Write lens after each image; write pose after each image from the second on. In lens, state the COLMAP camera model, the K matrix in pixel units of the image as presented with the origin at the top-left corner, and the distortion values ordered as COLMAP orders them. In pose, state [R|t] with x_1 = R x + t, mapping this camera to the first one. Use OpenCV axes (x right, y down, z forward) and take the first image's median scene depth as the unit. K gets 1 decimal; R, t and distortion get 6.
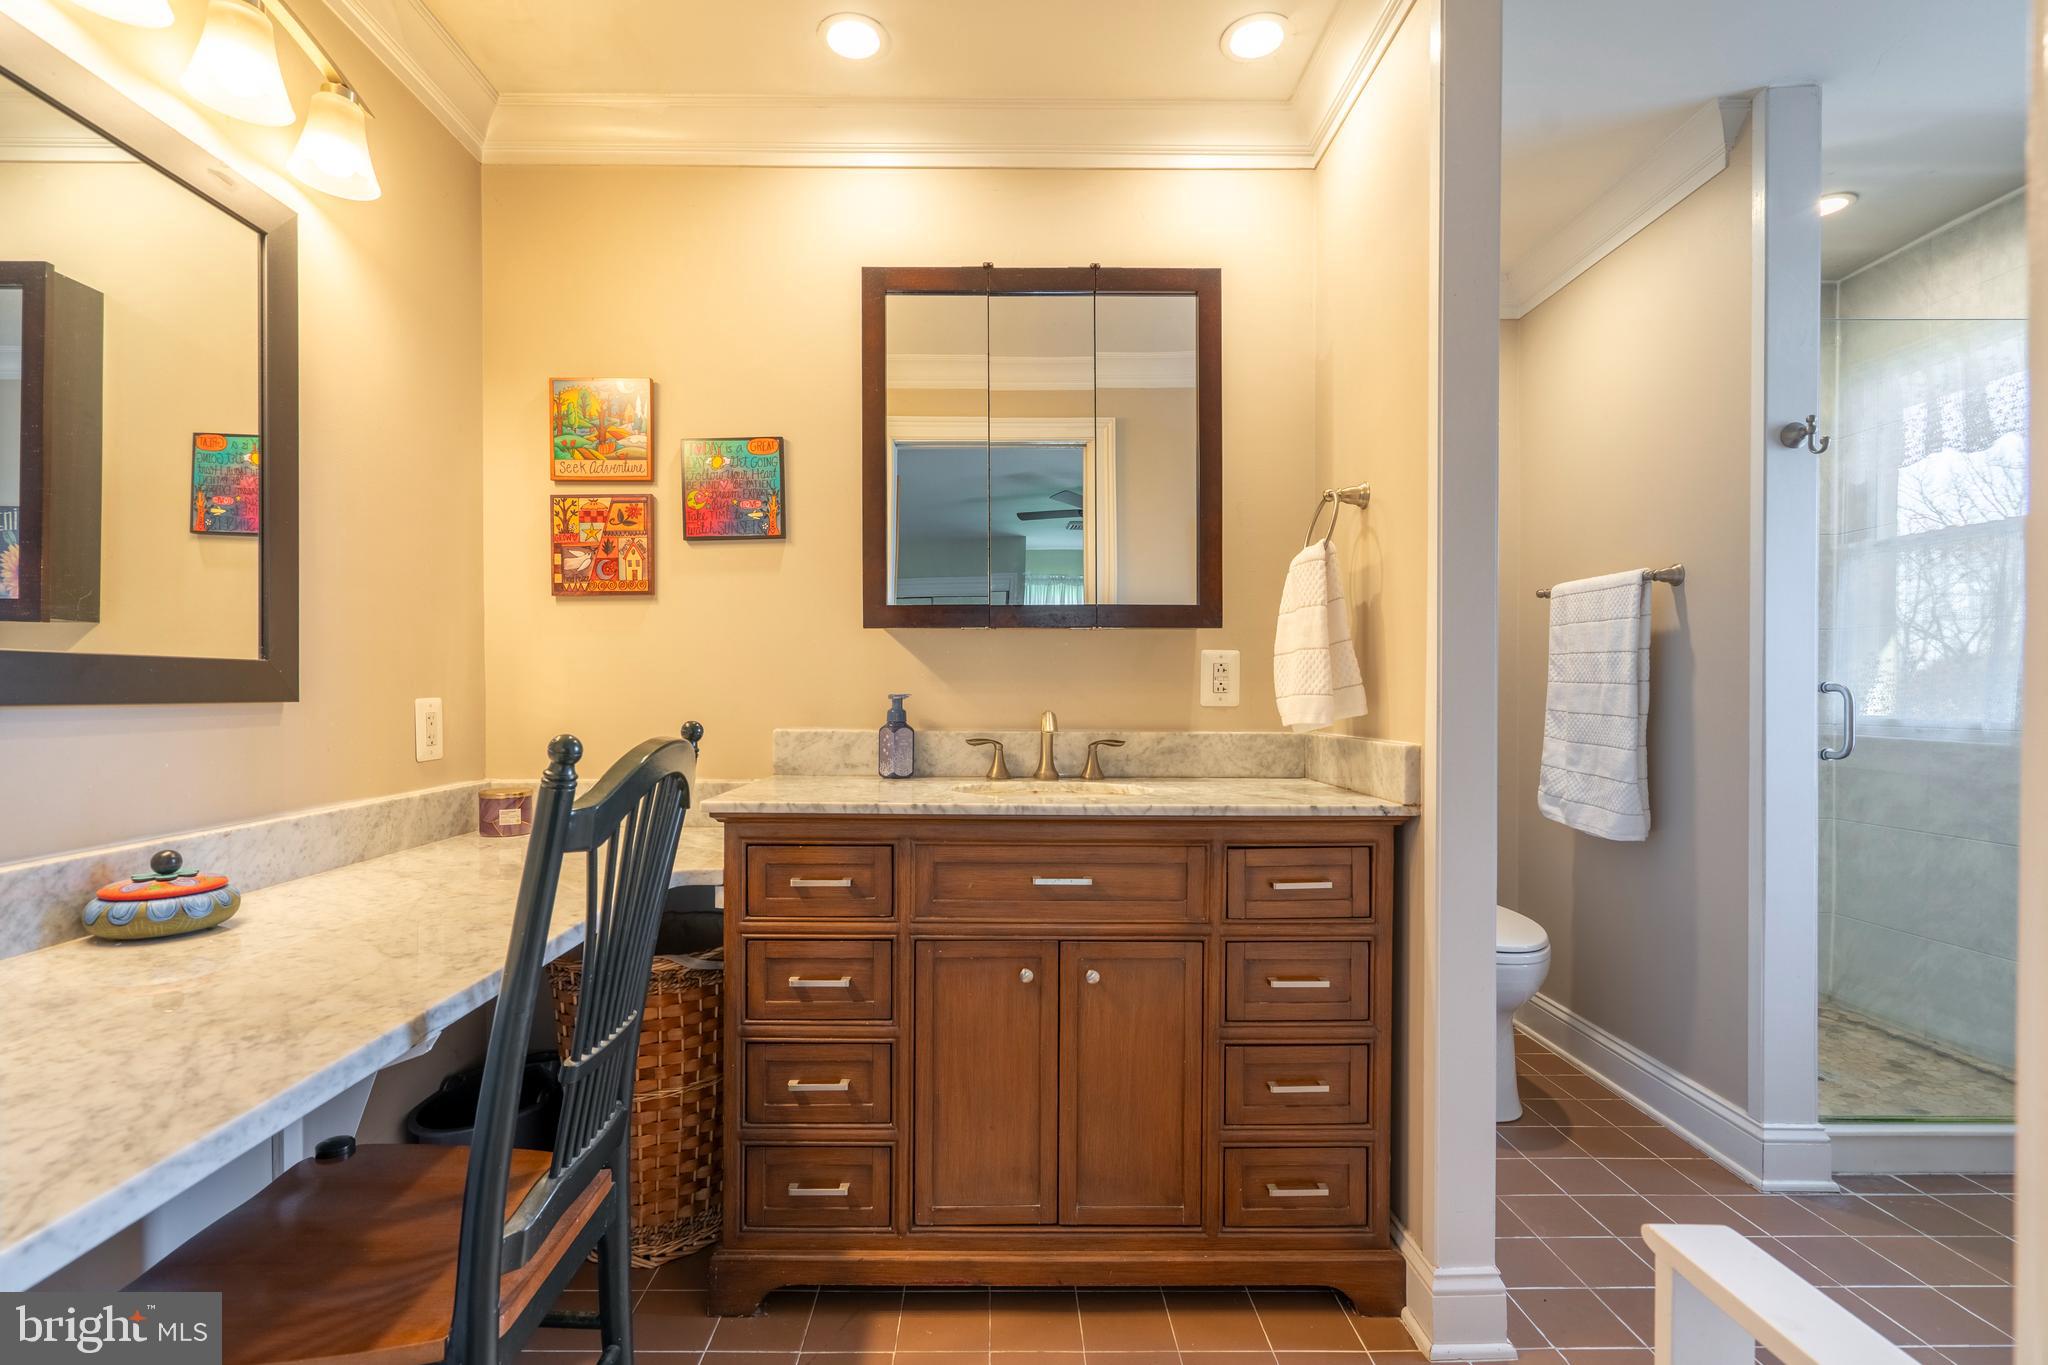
lens RADIAL K [[933.4, 0, 998.8], [0, 933.4, 703.8], [0, 0, 1]] dist [0.003228, 0.000515]
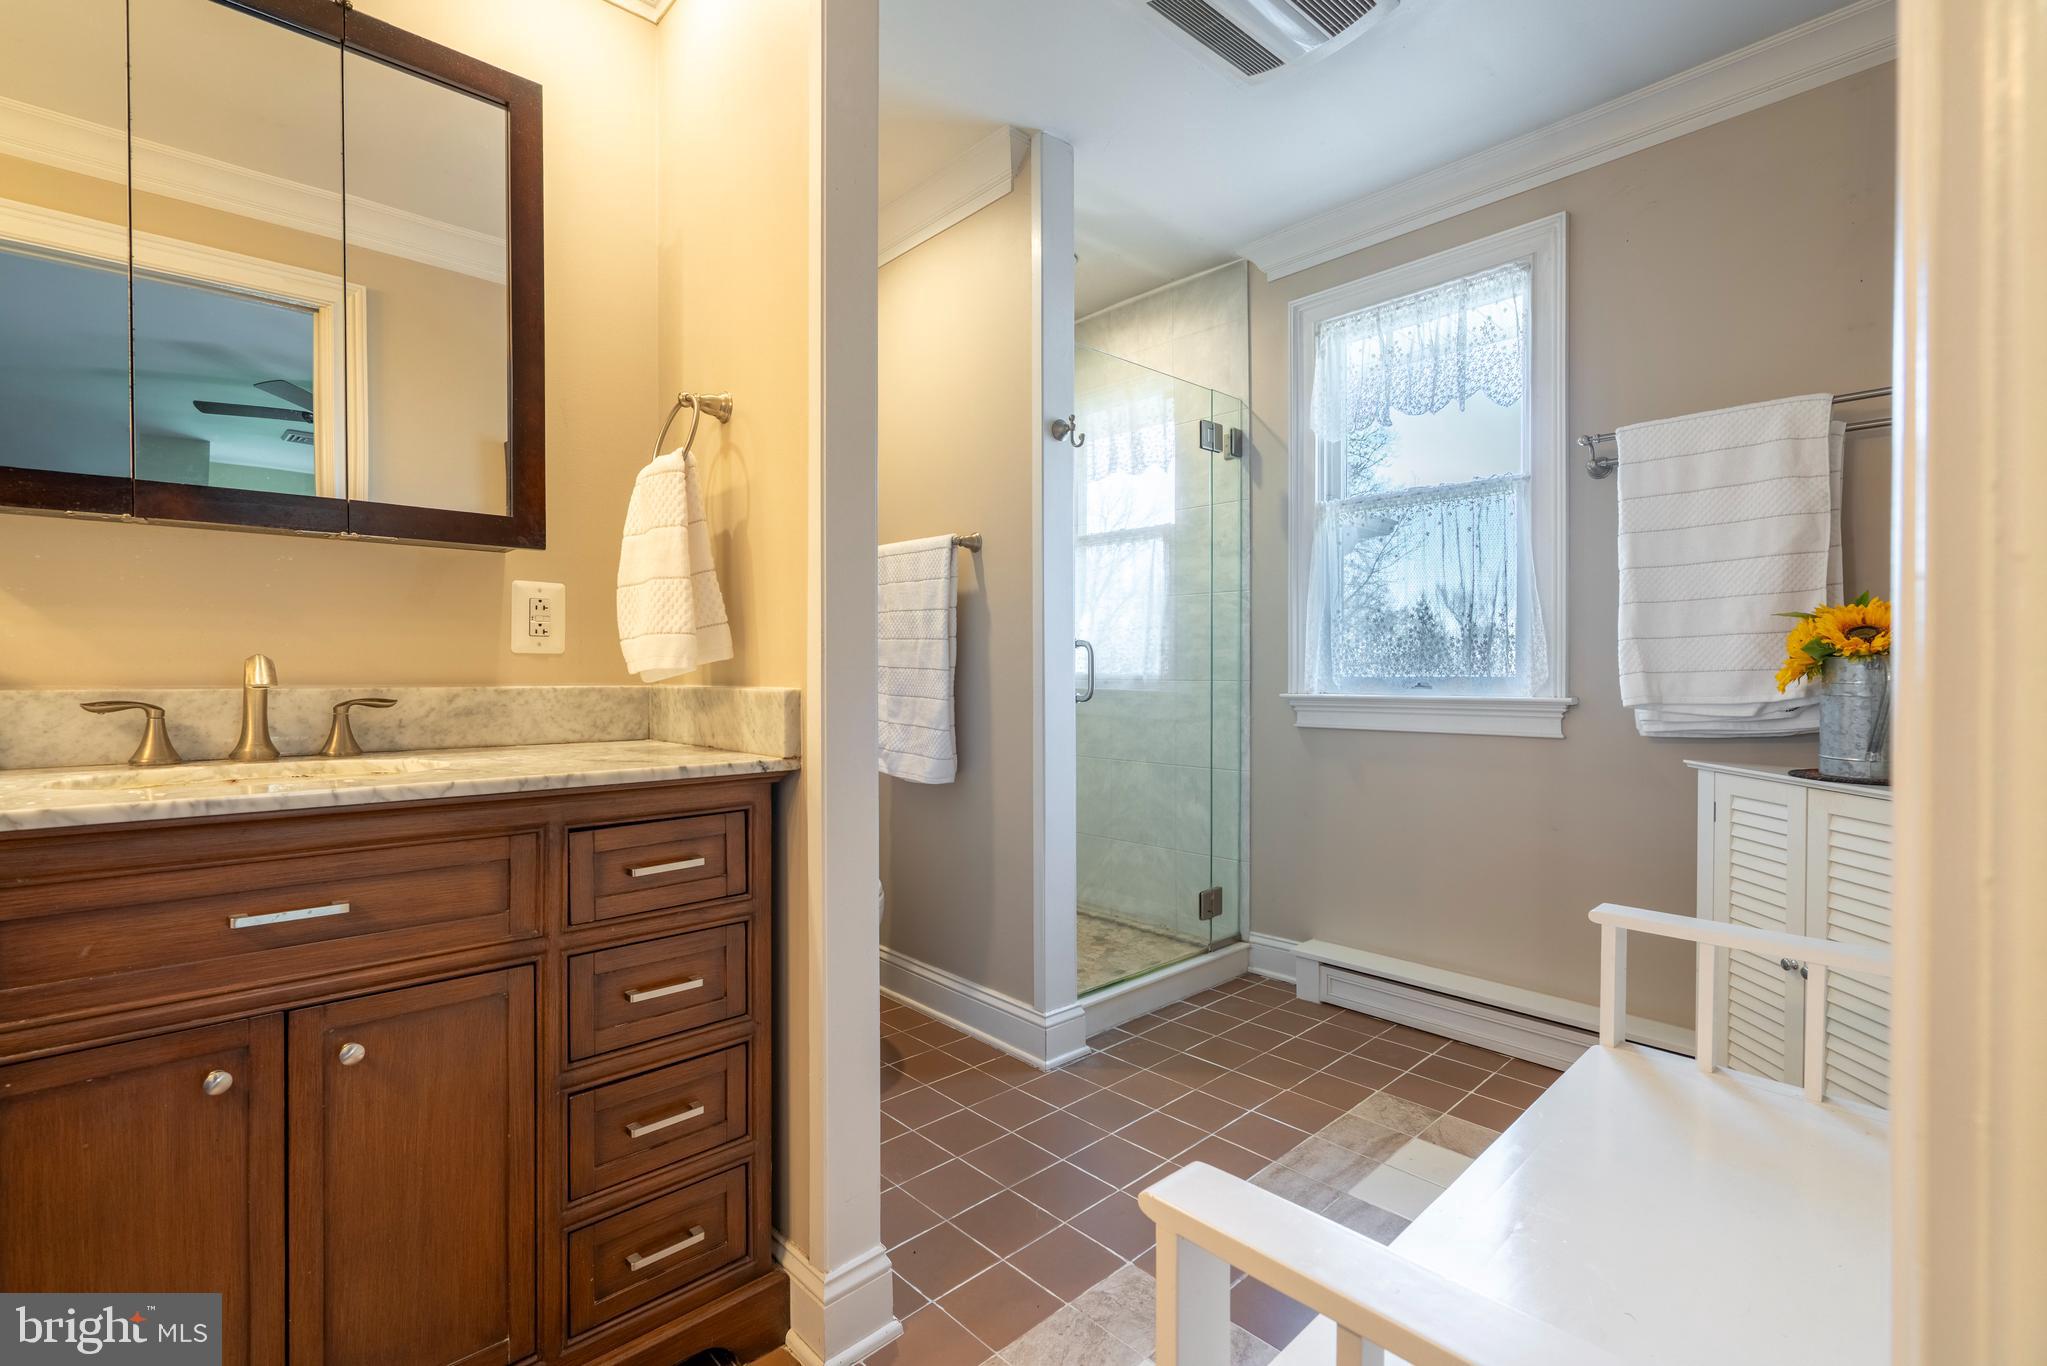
lens RADIAL K [[923.7, 0, 1012.5], [0, 923.7, 676.9], [0, 0, 1]] dist [-0.006601, 0.001012]
pose [[0.734418, -0.004991, 0.678679, 0.004237], [0.007251, 0.999974, -0.000493, 0.028197], [-0.678659, 0.005283, 0.734435, 0.179571]]
